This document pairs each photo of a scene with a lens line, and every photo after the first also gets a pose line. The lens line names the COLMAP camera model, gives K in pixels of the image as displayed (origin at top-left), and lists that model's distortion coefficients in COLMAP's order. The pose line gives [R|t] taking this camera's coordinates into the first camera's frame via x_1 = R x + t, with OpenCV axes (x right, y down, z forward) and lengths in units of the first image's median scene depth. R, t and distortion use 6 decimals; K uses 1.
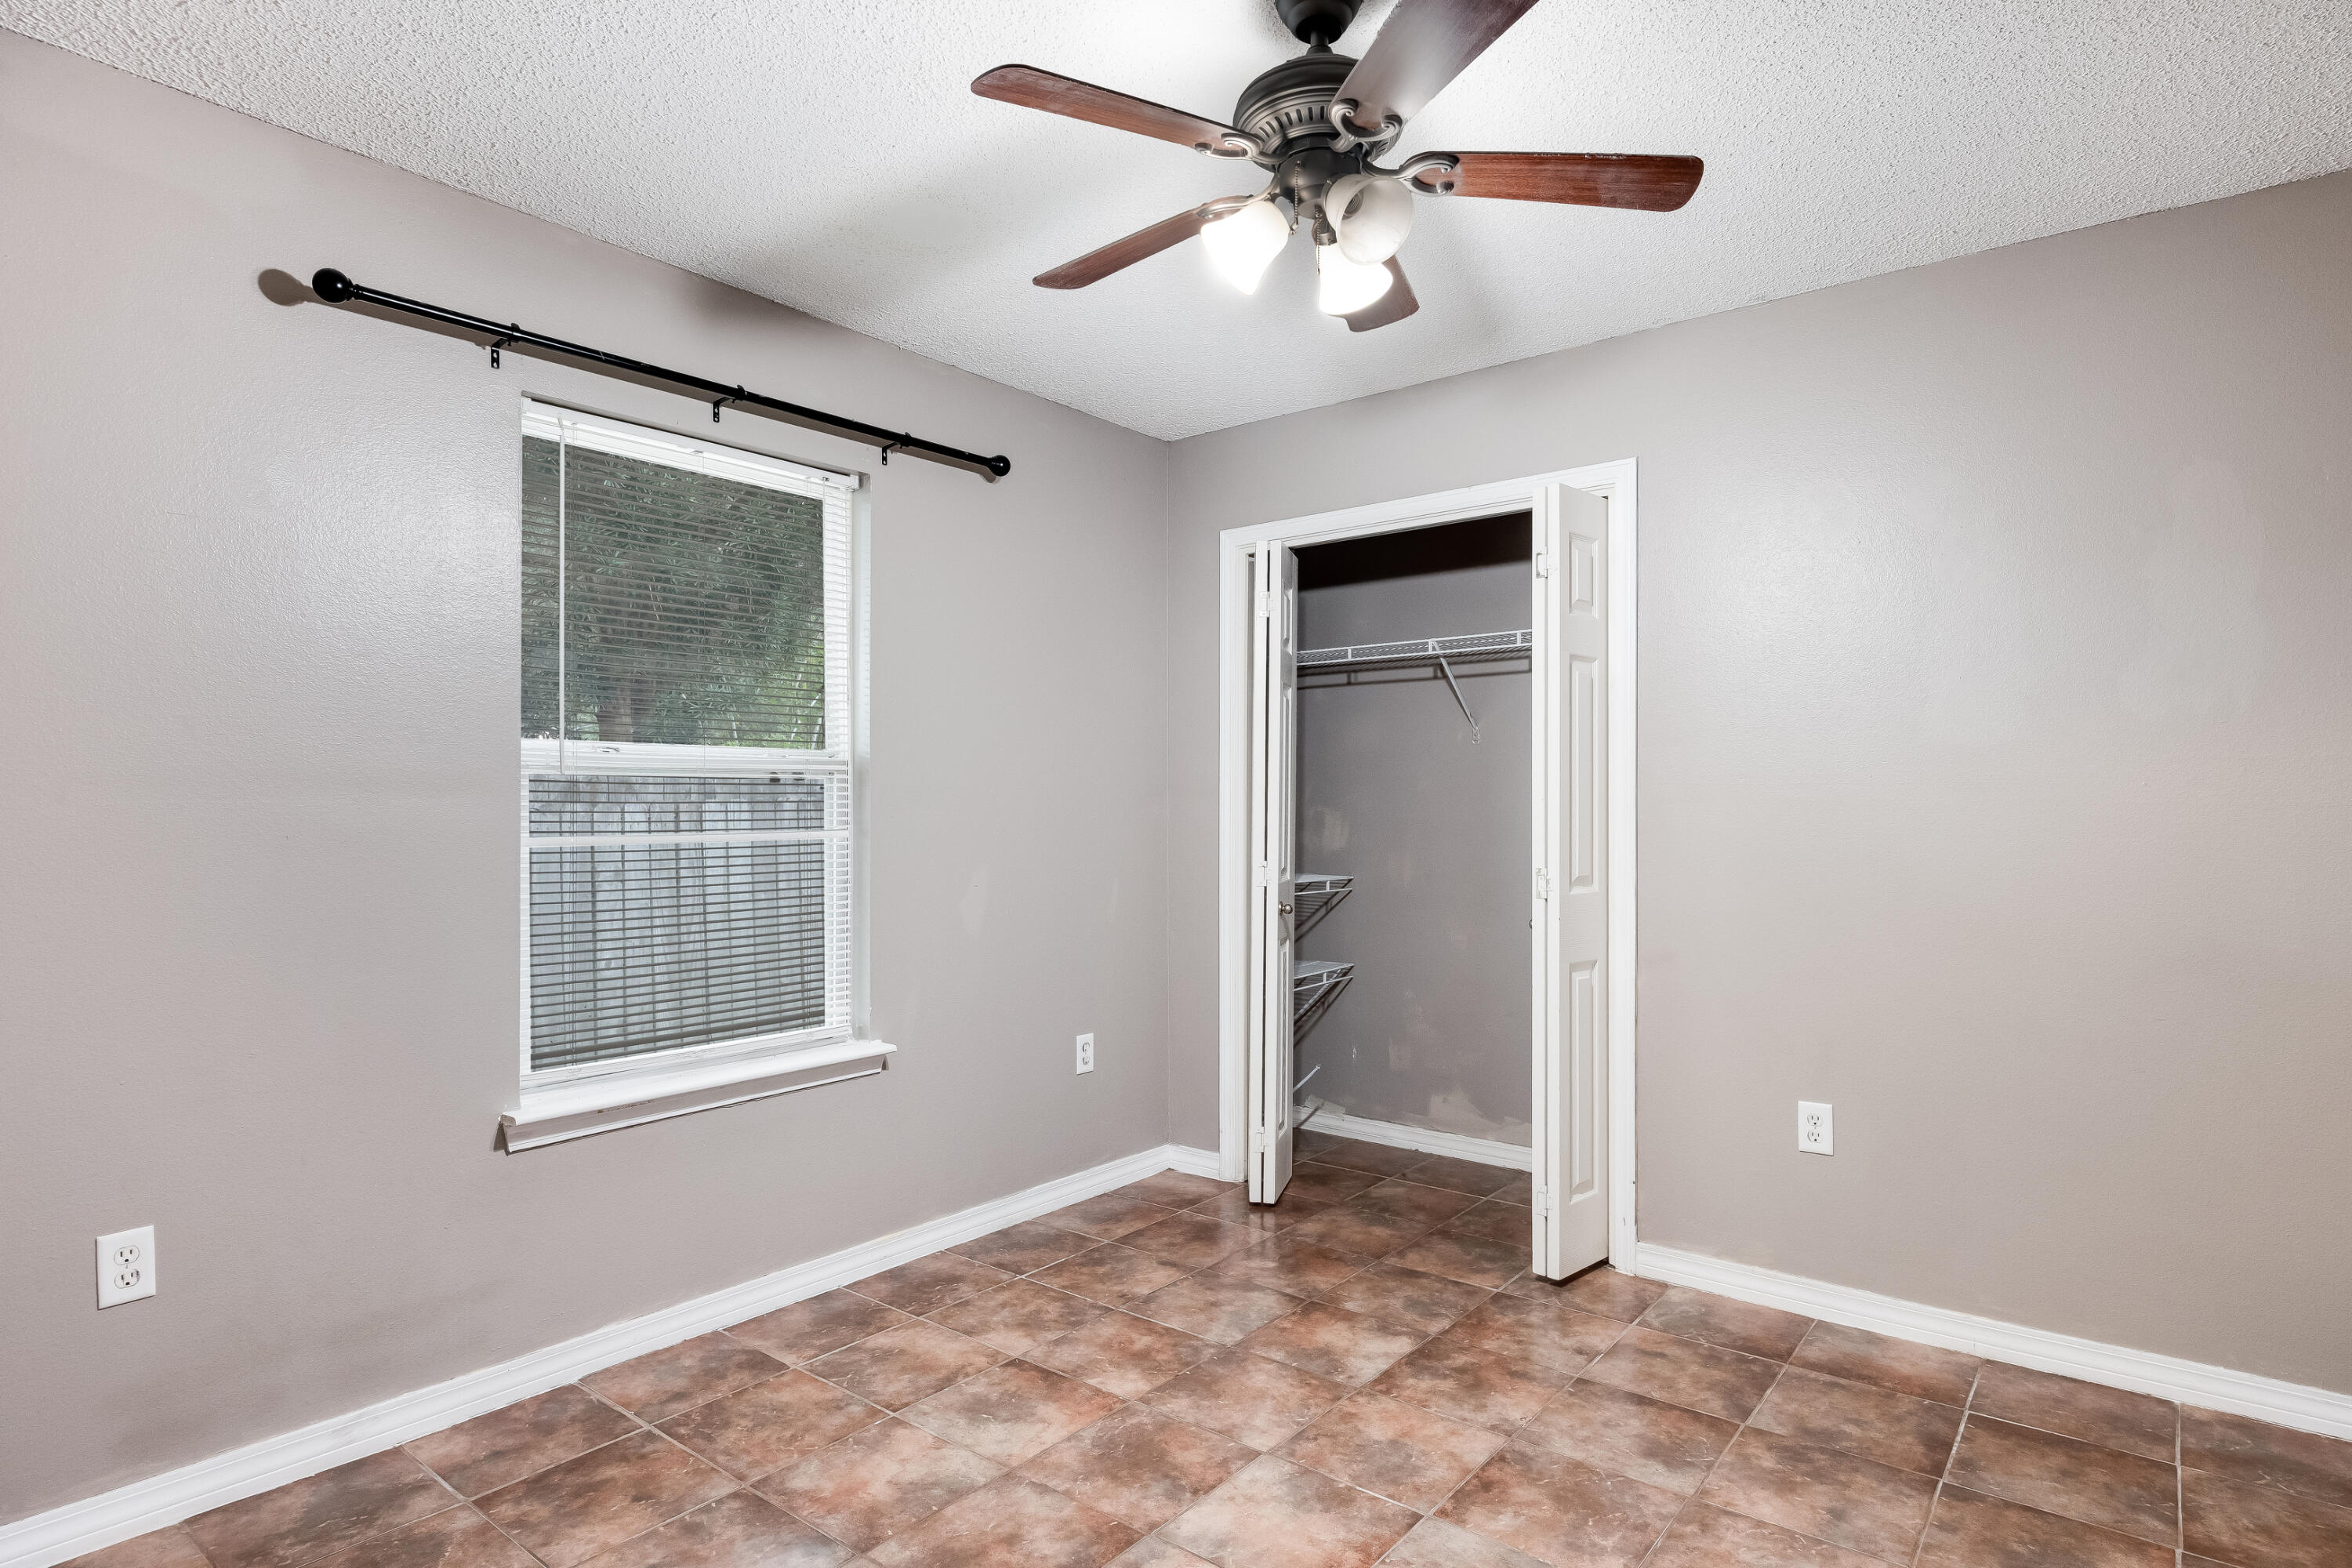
lens RADIAL K [[1318.1, 0, 1176.0], [0, 1318.1, 784.0], [0, 0, 1]] dist [-0.042181, 0.000642]
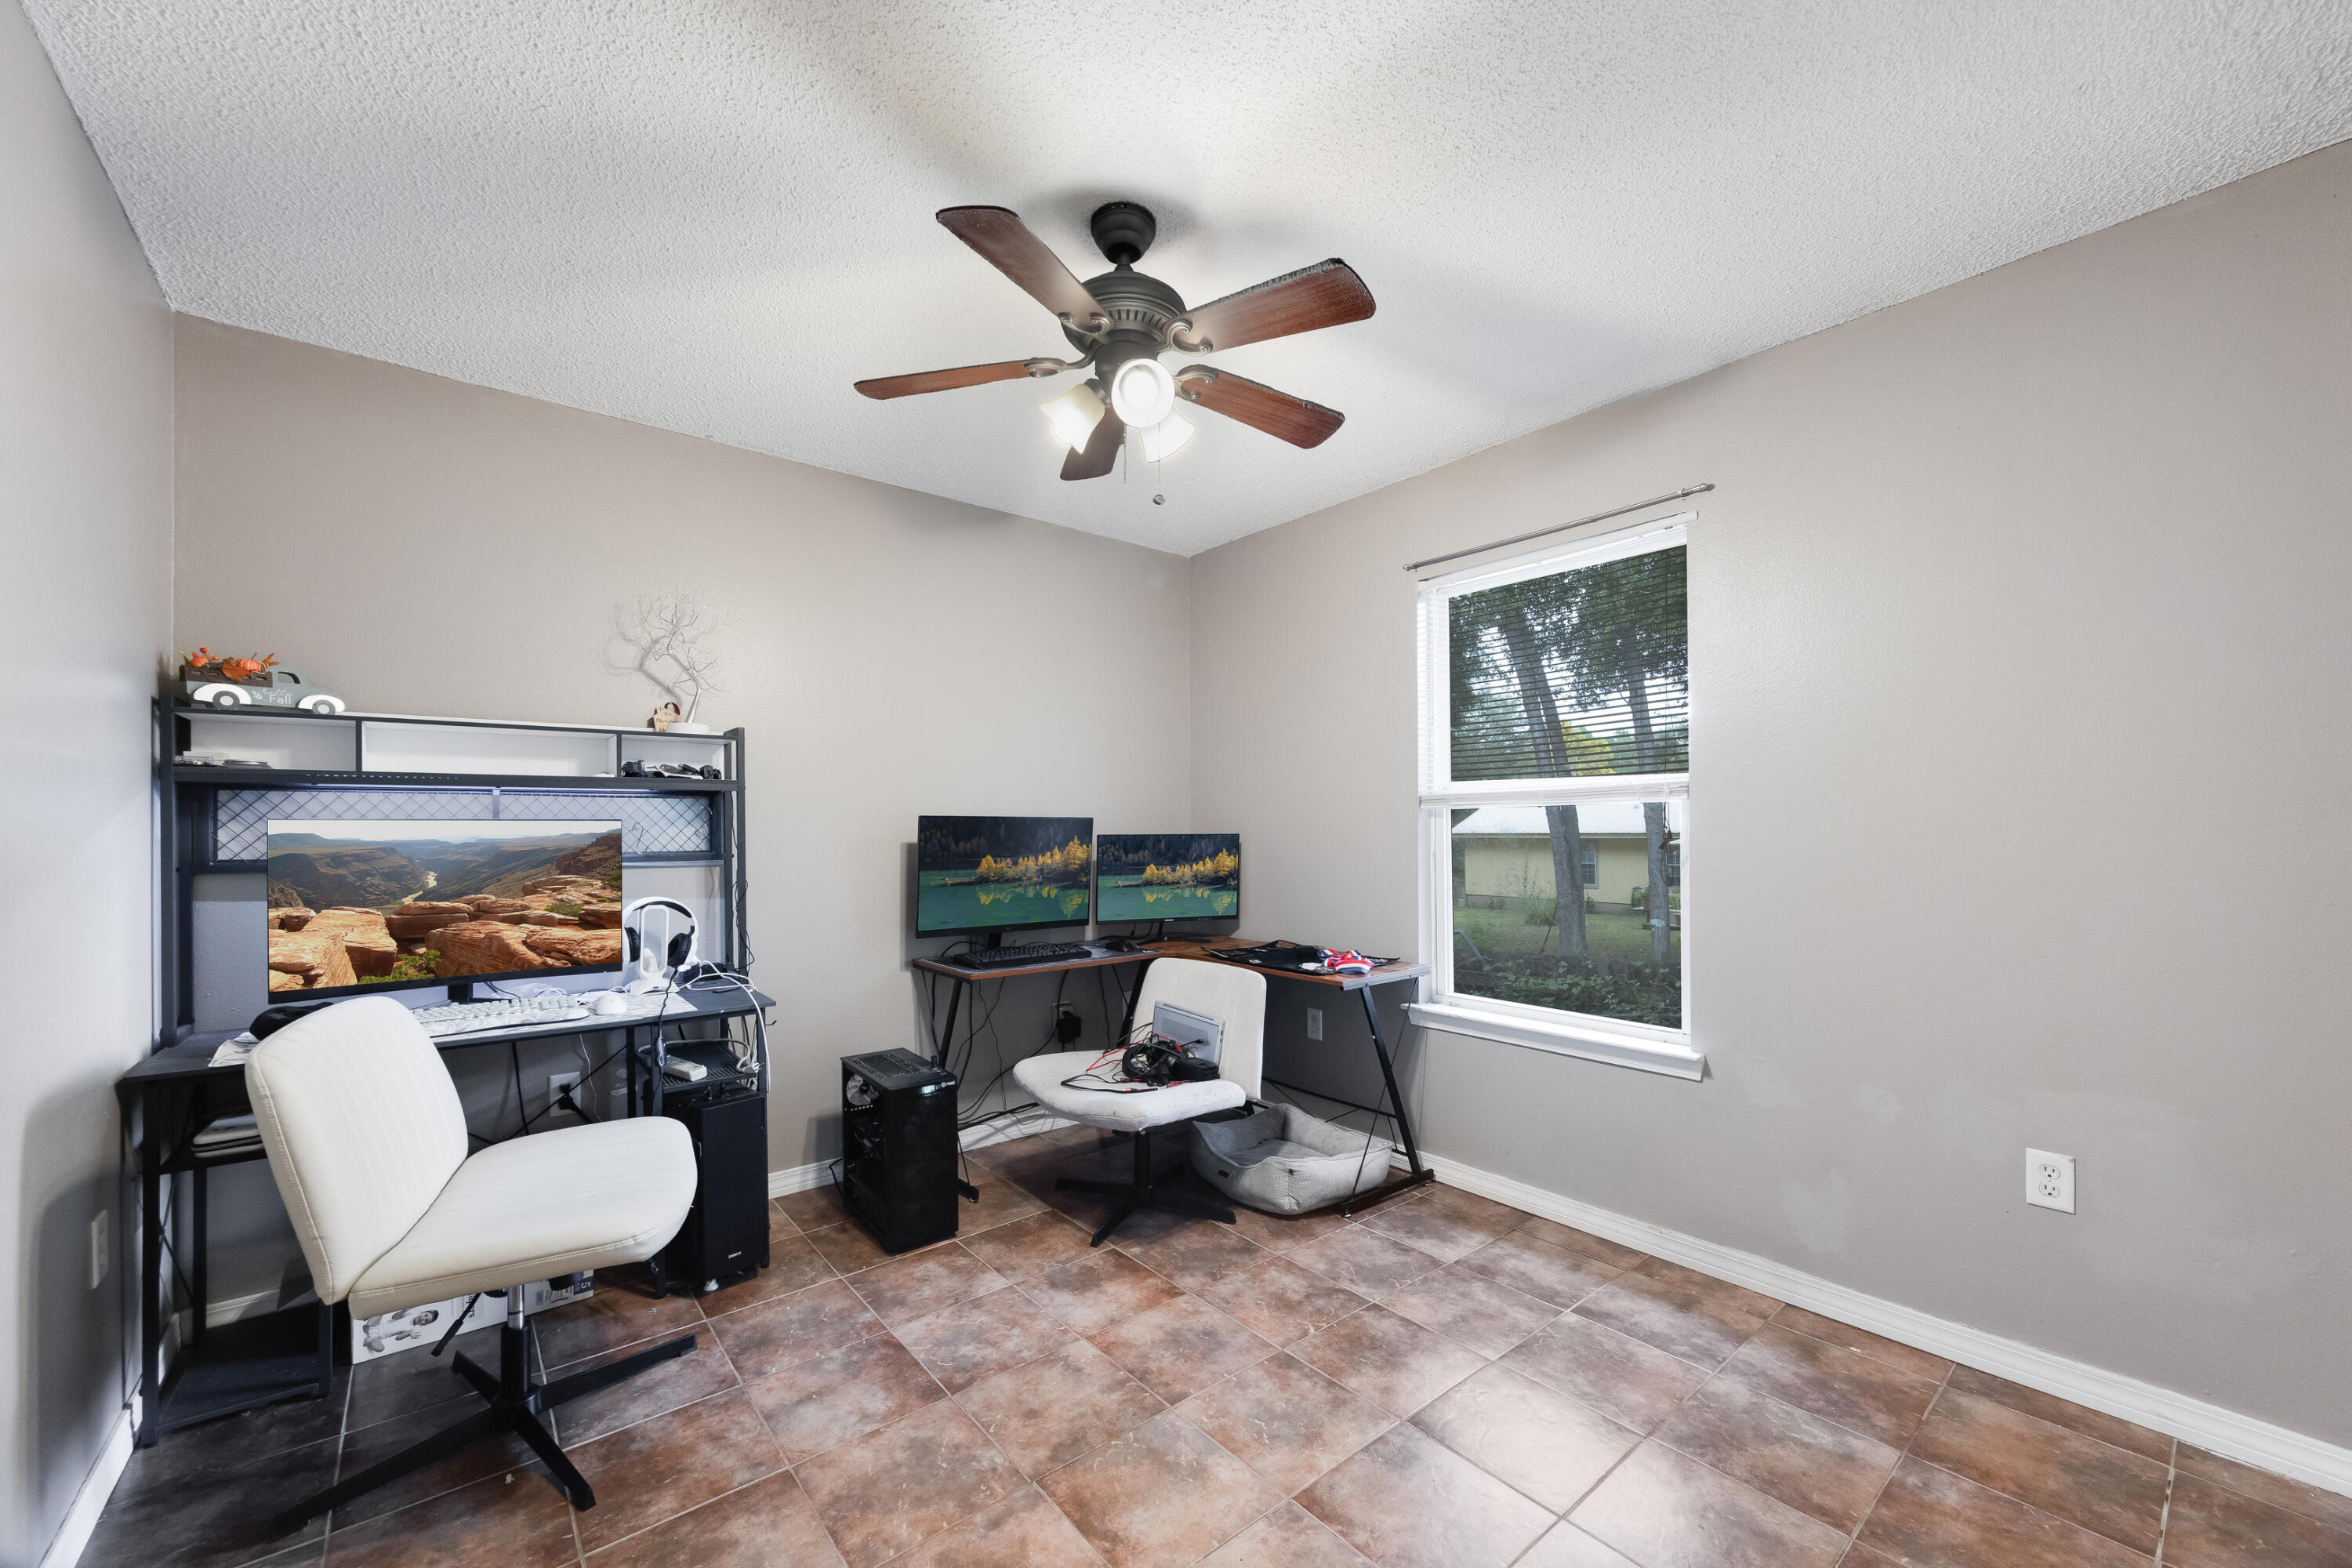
lens RADIAL K [[915.9, 0, 1172.0], [0, 915.9, 826.2], [0, 0, 1]] dist [-0.000631, -0.000137]
pose [[-0.238147, 0.005152, -0.971216, 0.586073], [0.019353, 0.999813, 0.000559, 0.010769], [0.971036, -0.018663, -0.238202, 0.774446]]
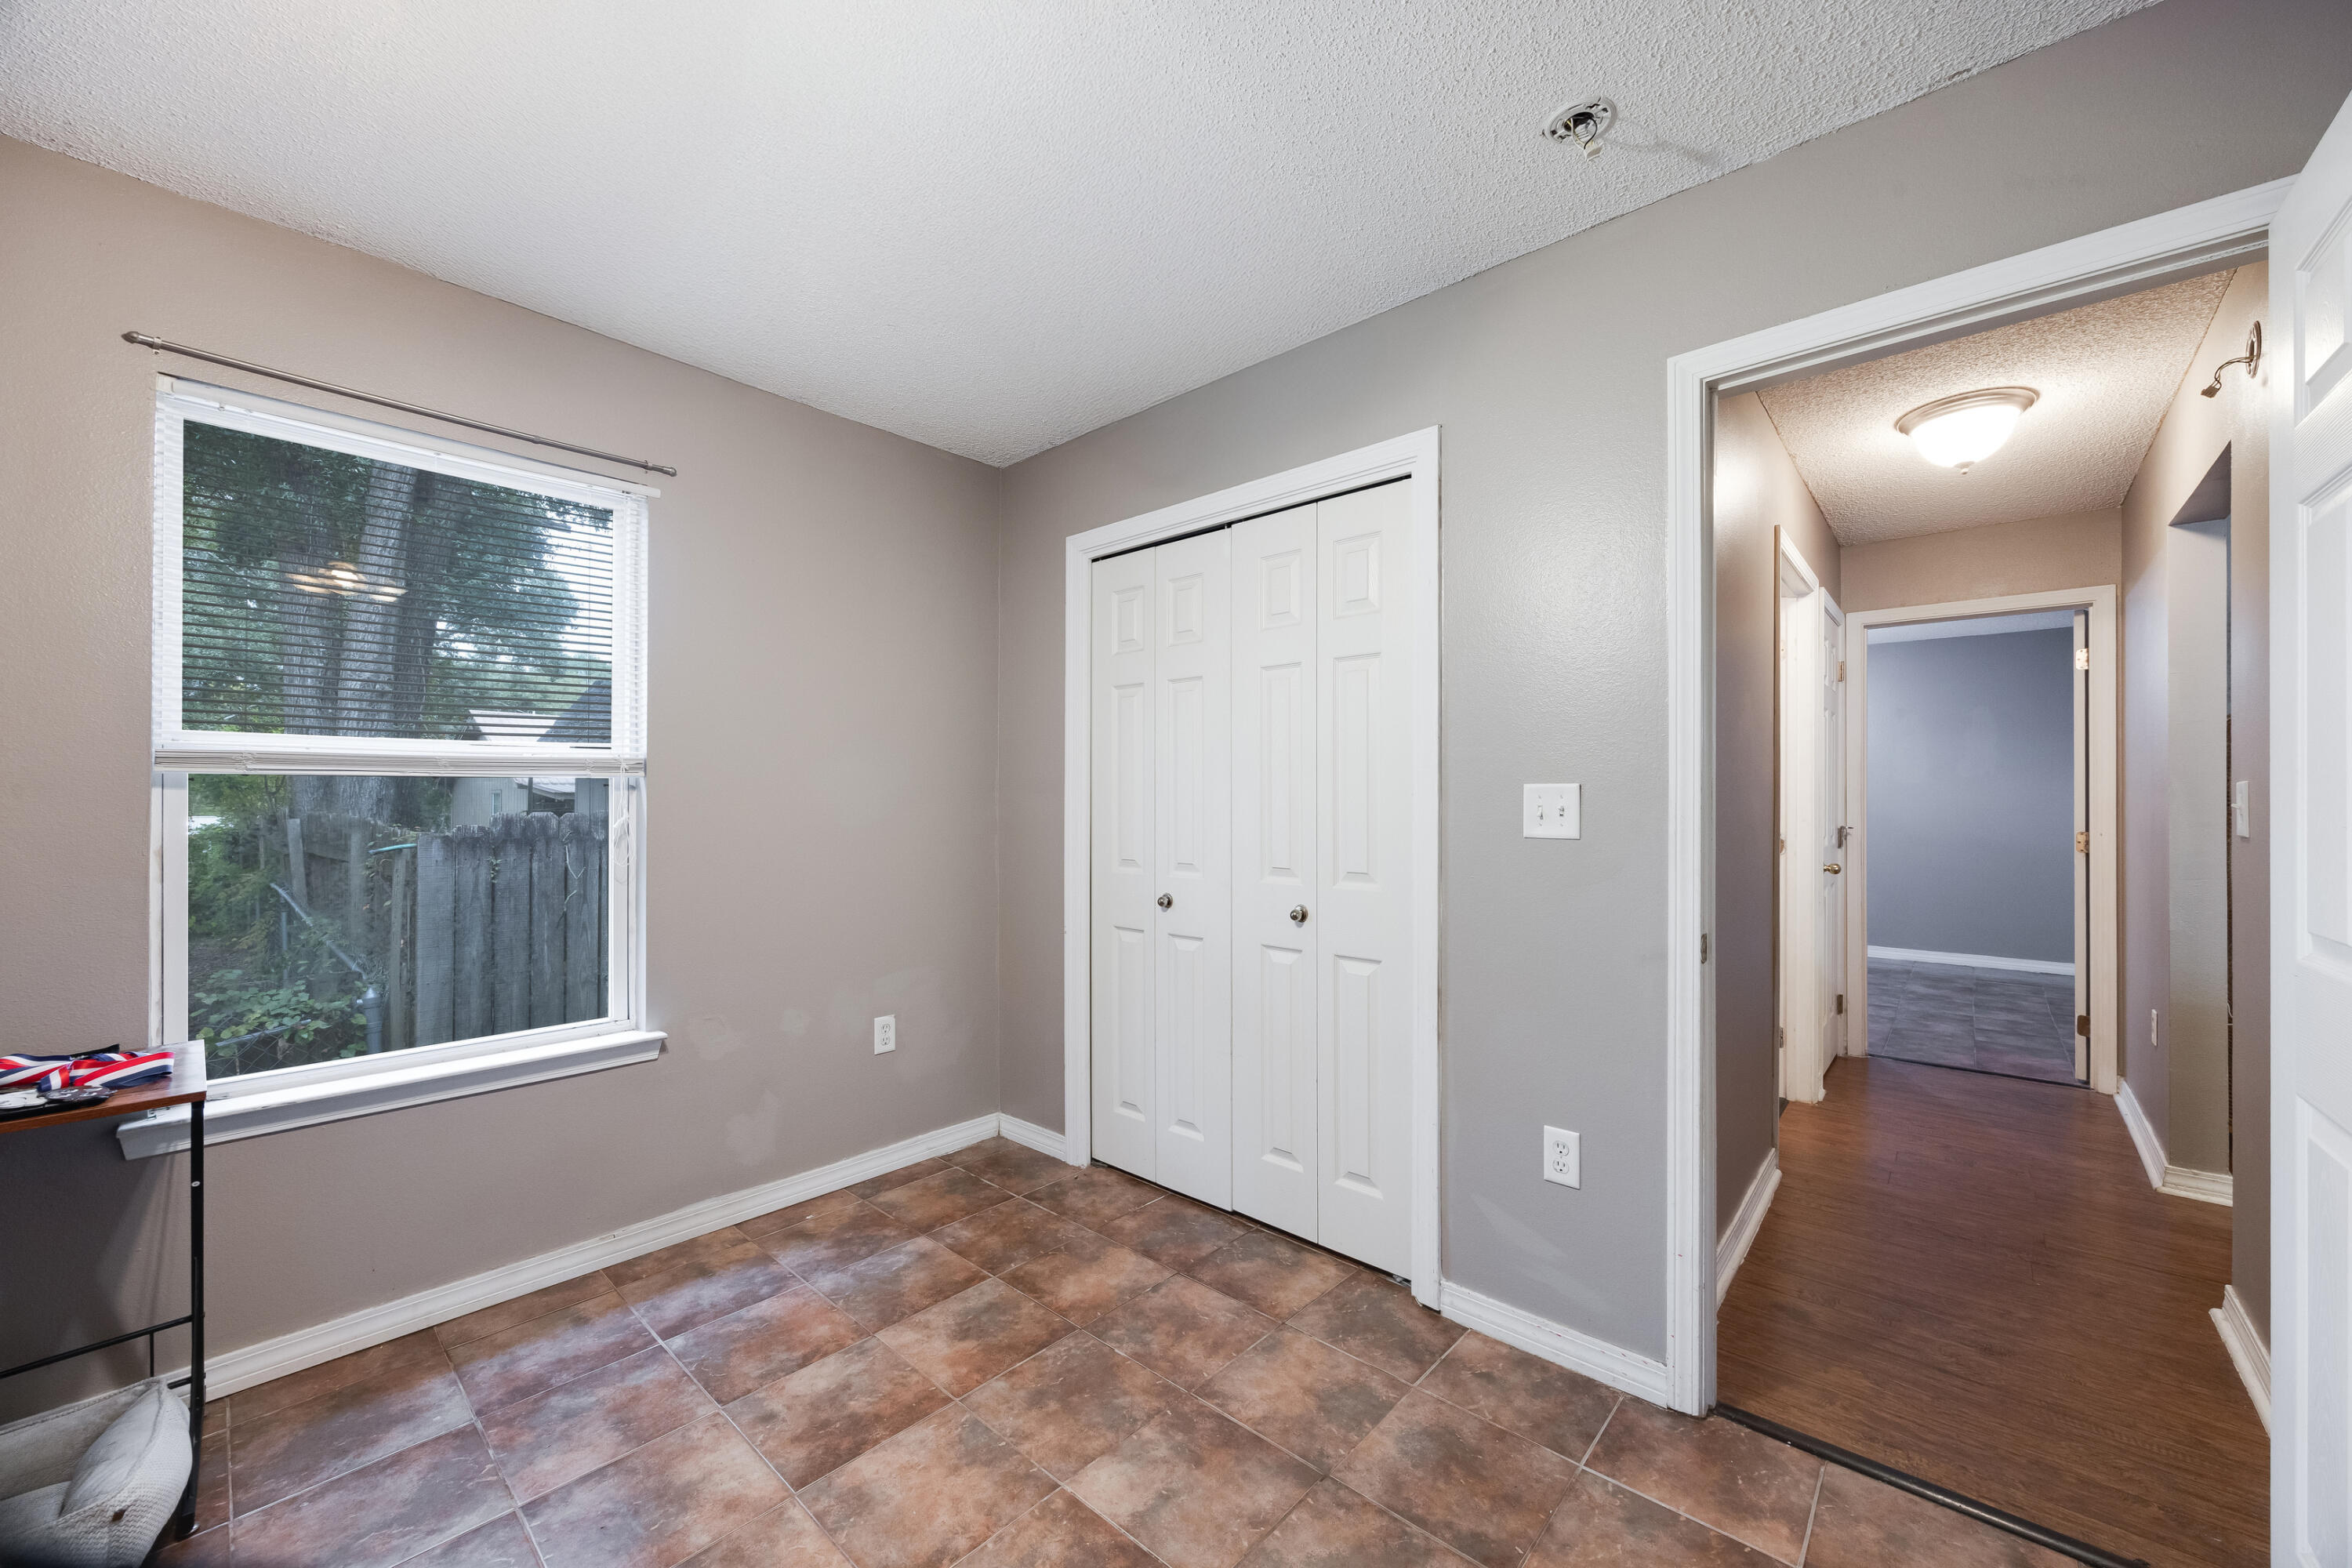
lens RADIAL K [[921.2, 0, 1171.7], [0, 921.2, 799.7], [0, 0, 1]] dist [-0.000766, -0.000127]
pose [[0.997271, 0.003271, -0.073751, 0.250802], [-0.002474, 0.999938, 0.010891, 0.006728], [0.073782, -0.010678, 0.997217, 0.318611]]
